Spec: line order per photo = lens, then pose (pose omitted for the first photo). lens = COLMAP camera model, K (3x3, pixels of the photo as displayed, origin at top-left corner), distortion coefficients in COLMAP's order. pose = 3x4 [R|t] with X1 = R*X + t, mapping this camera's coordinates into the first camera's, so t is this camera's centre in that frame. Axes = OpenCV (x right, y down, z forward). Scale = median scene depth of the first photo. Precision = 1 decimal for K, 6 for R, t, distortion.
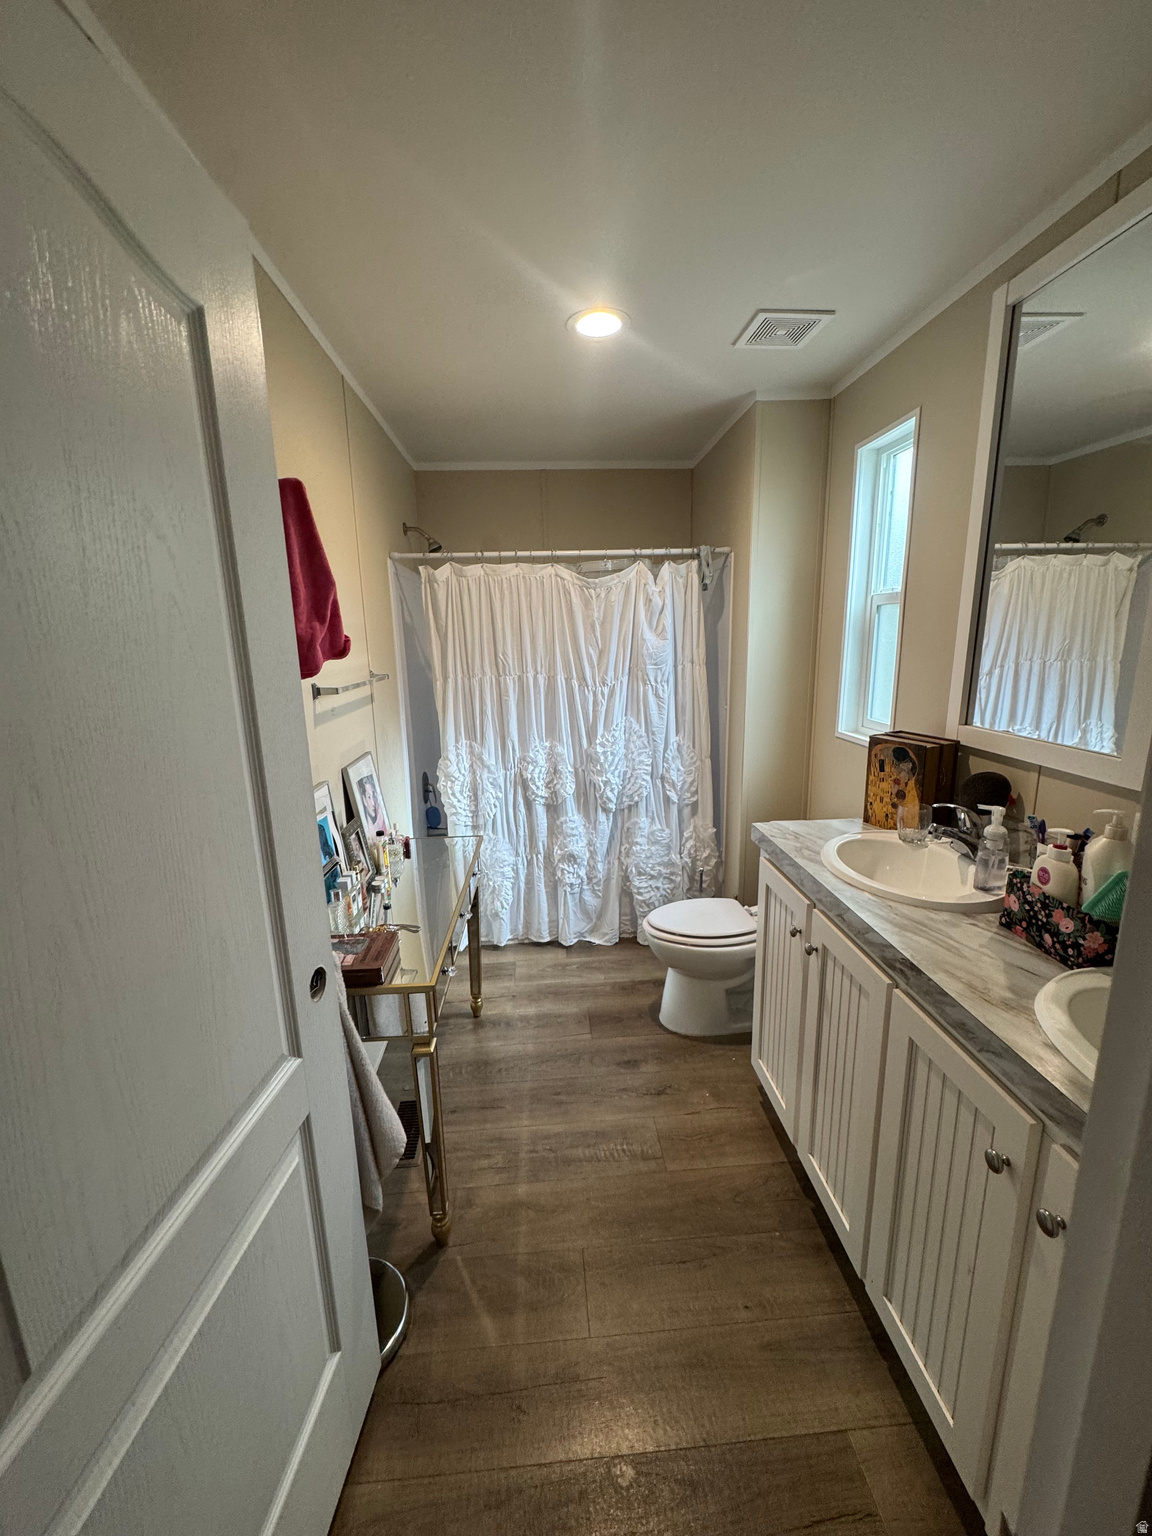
lens RADIAL K [[614.2, 0, 576.6], [0, 614.2, 767.0], [0, 0, 1]] dist [-0.001567, -0.000149]
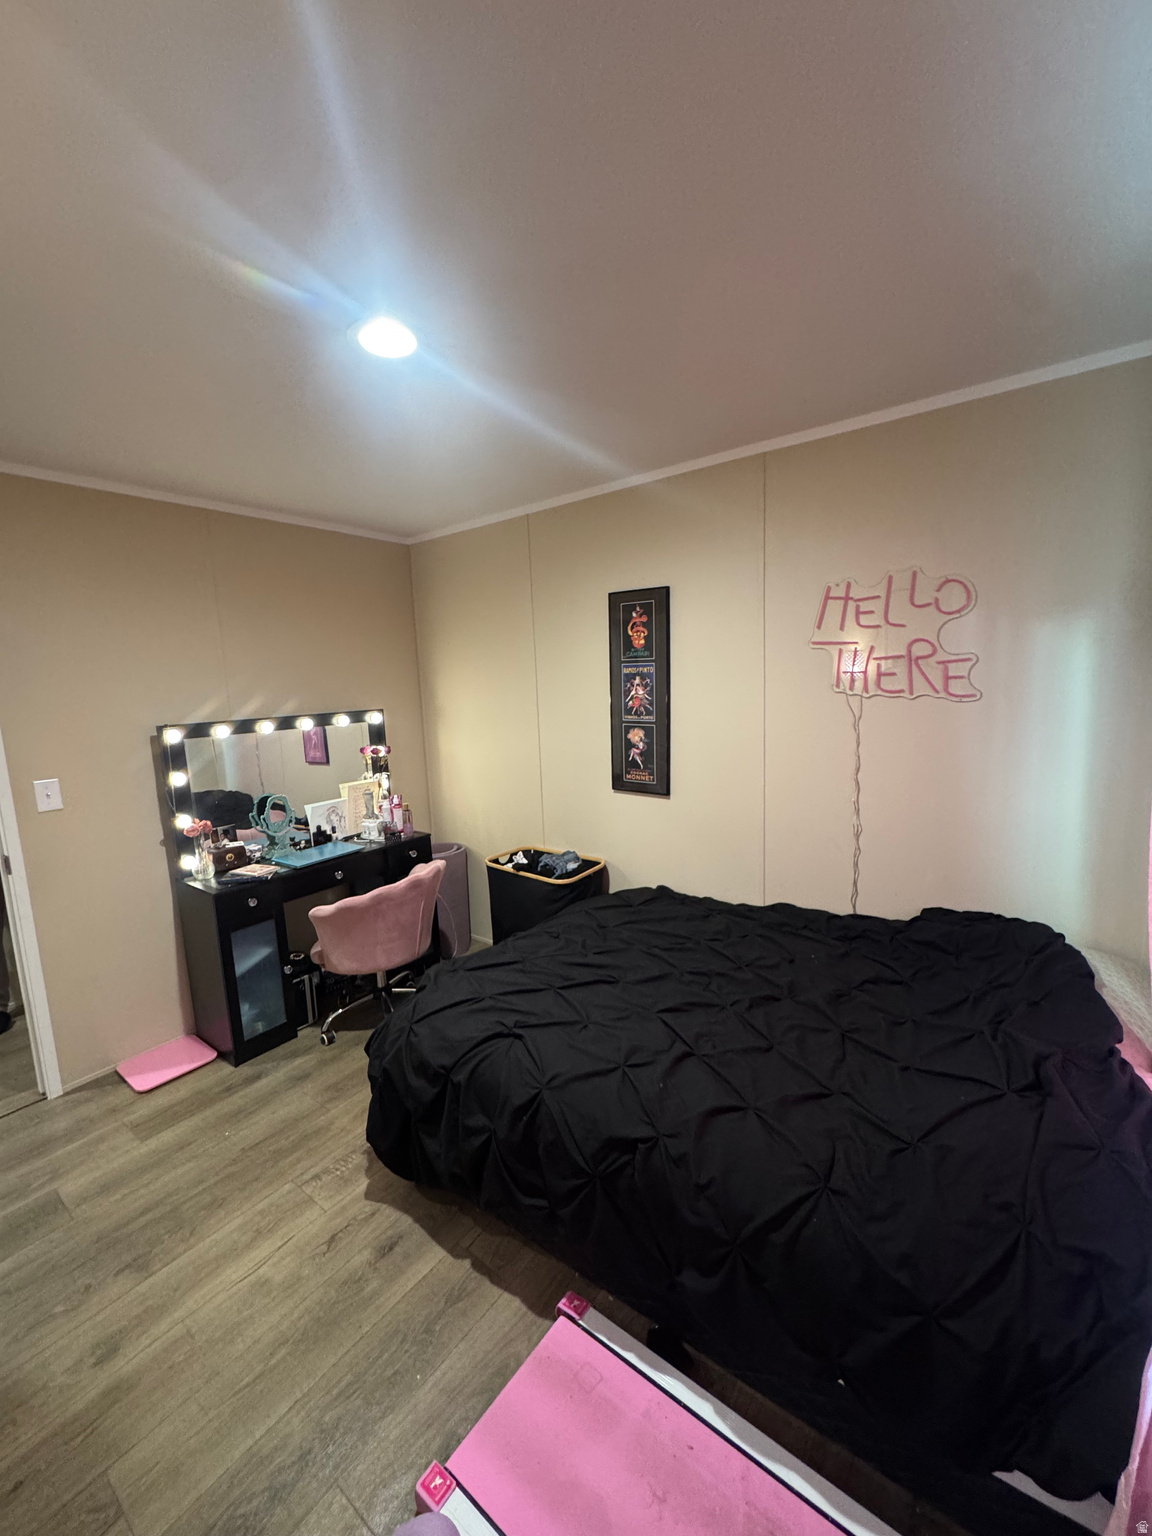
lens RADIAL K [[614.2, 0, 576.6], [0, 614.2, 767.0], [0, 0, 1]] dist [-0.001567, -0.000149]
pose [[-0.651091, 0.155470, -0.742907, 0.518115], [-0.107173, 0.950158, 0.292769, -0.442963], [0.751395, 0.270238, -0.601977, 1.843096]]
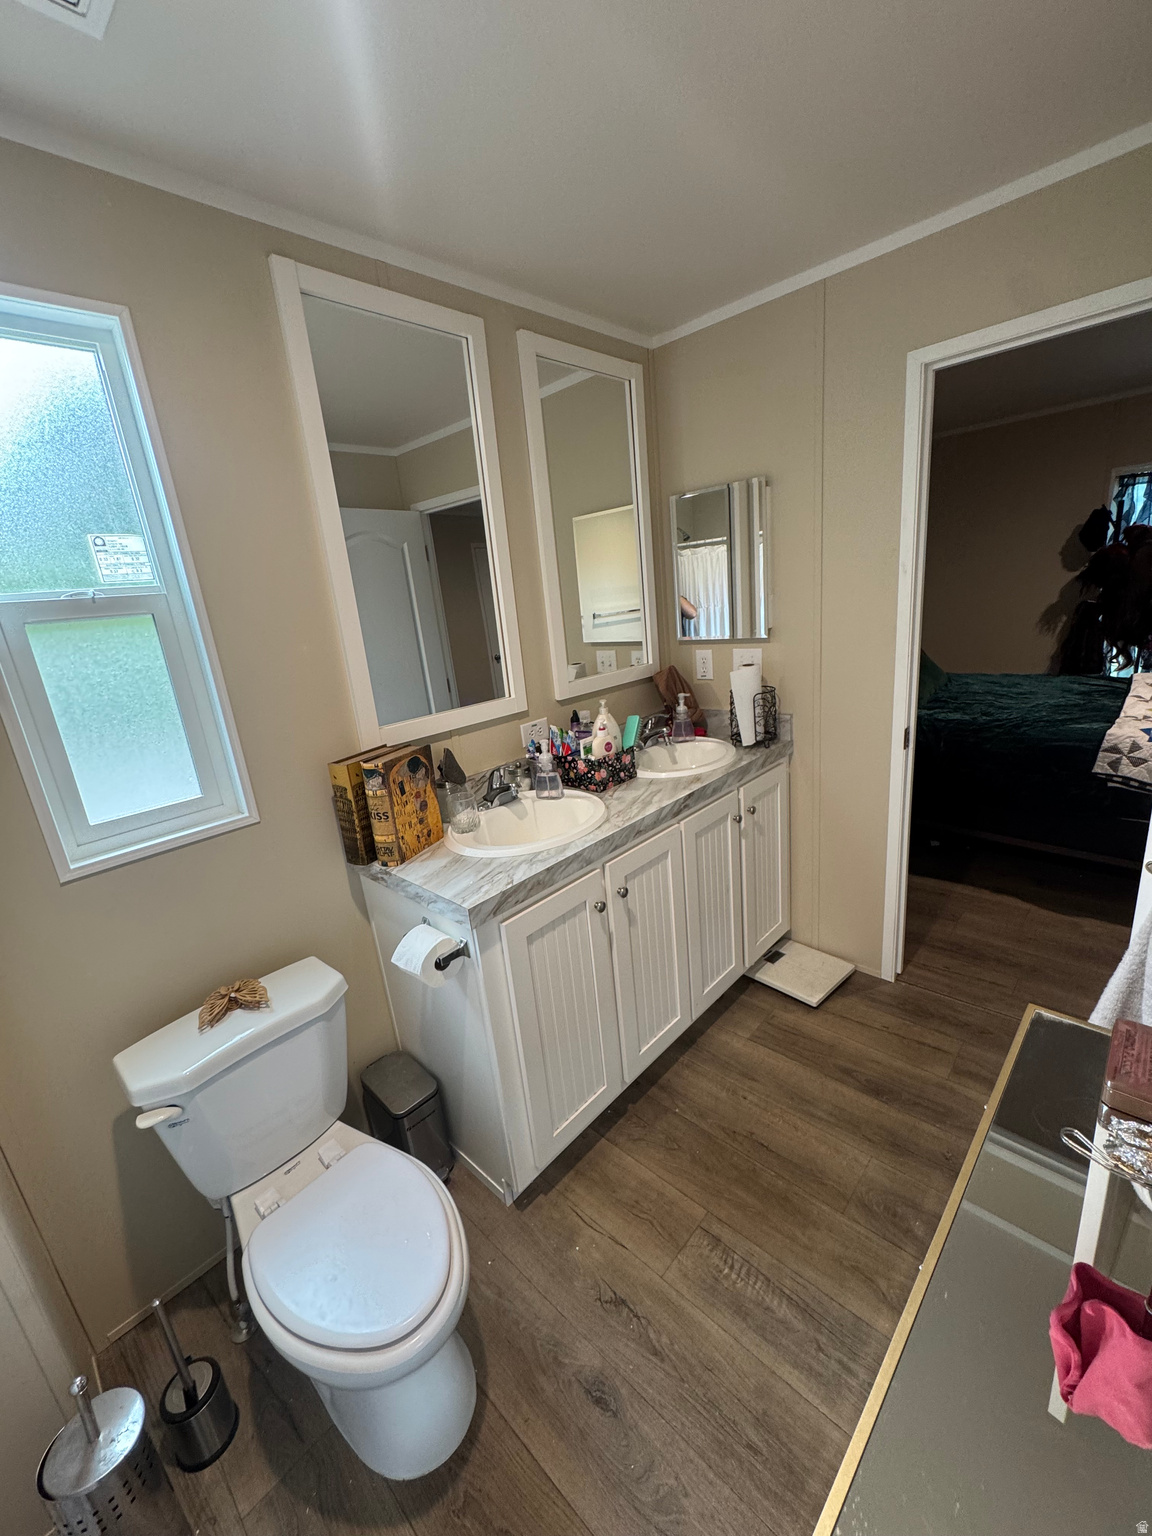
lens RADIAL K [[614.2, 0, 576.6], [0, 614.2, 767.0], [0, 0, 1]] dist [-0.001567, -0.000149]
pose [[-0.674821, -0.114573, 0.729033, -0.294902], [0.263858, 0.885116, 0.383340, -0.298438], [-0.689199, 0.451047, -0.567064, 1.328734]]
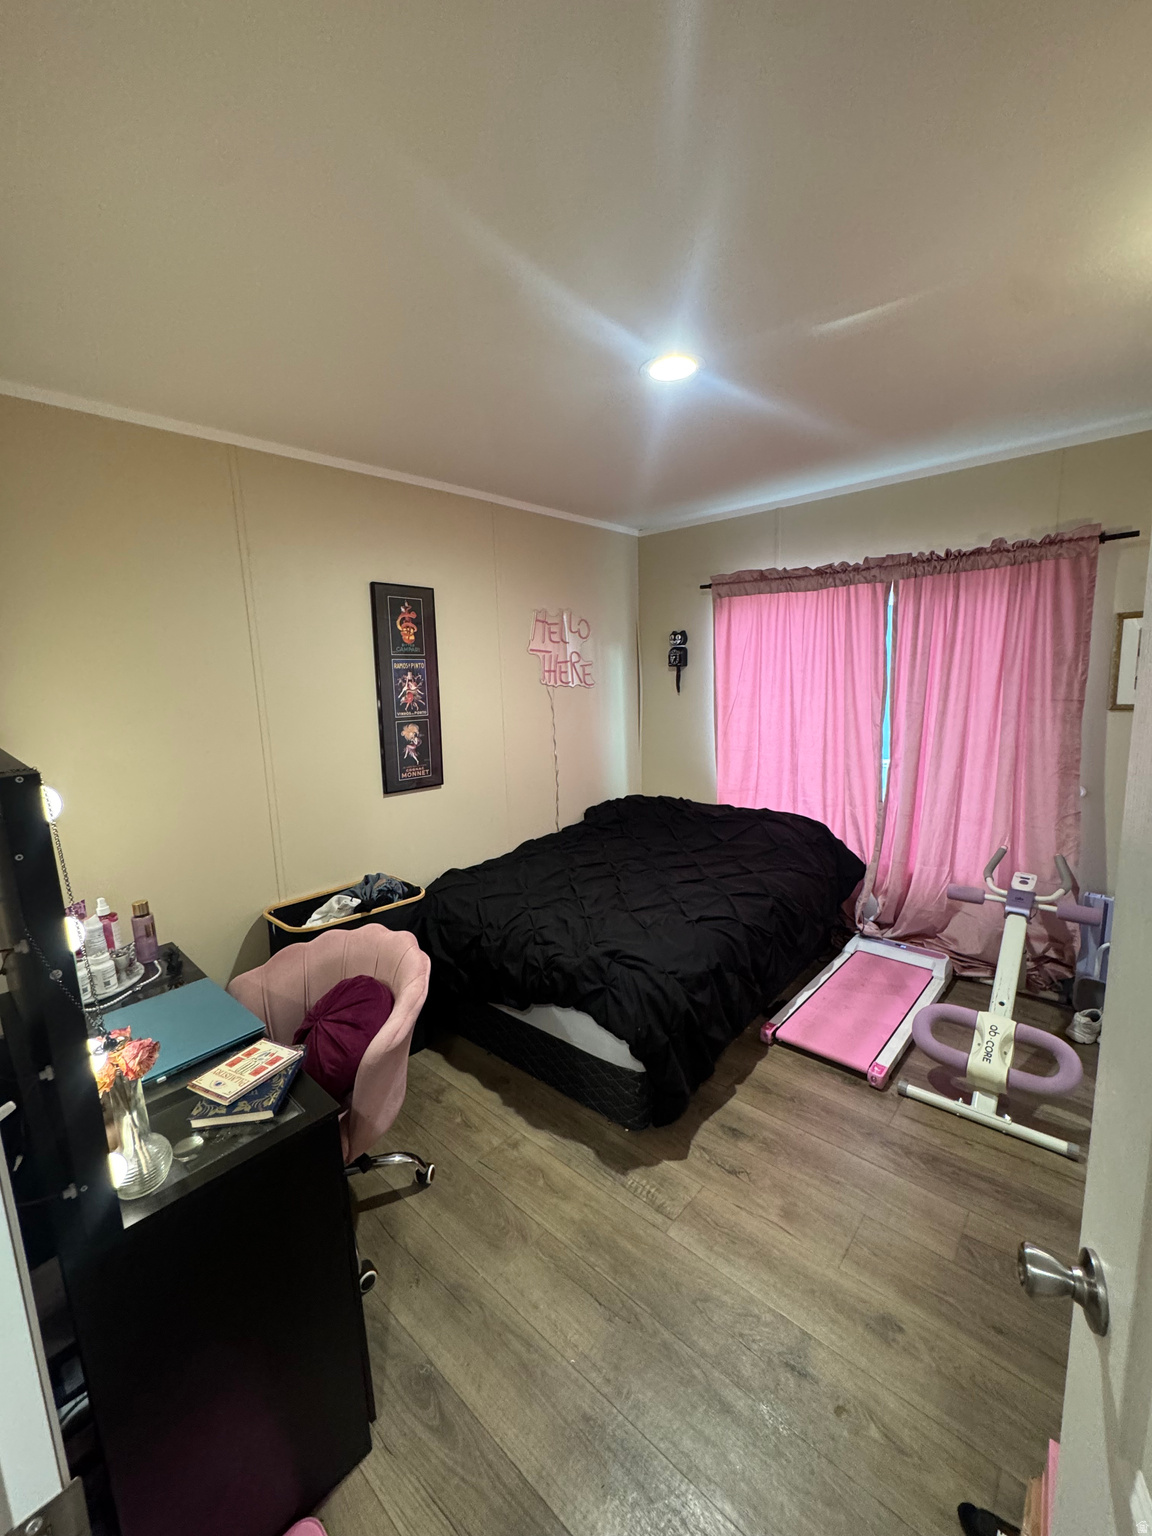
lens RADIAL K [[614.2, 0, 576.6], [0, 614.2, 767.0], [0, 0, 1]] dist [-0.001567, -0.000149]
pose [[0.695072, 0.106222, -0.711050, 0.649441], [-0.129899, 0.991302, 0.021108, -0.067223], [0.707108, 0.077694, 0.702824, 0.167186]]
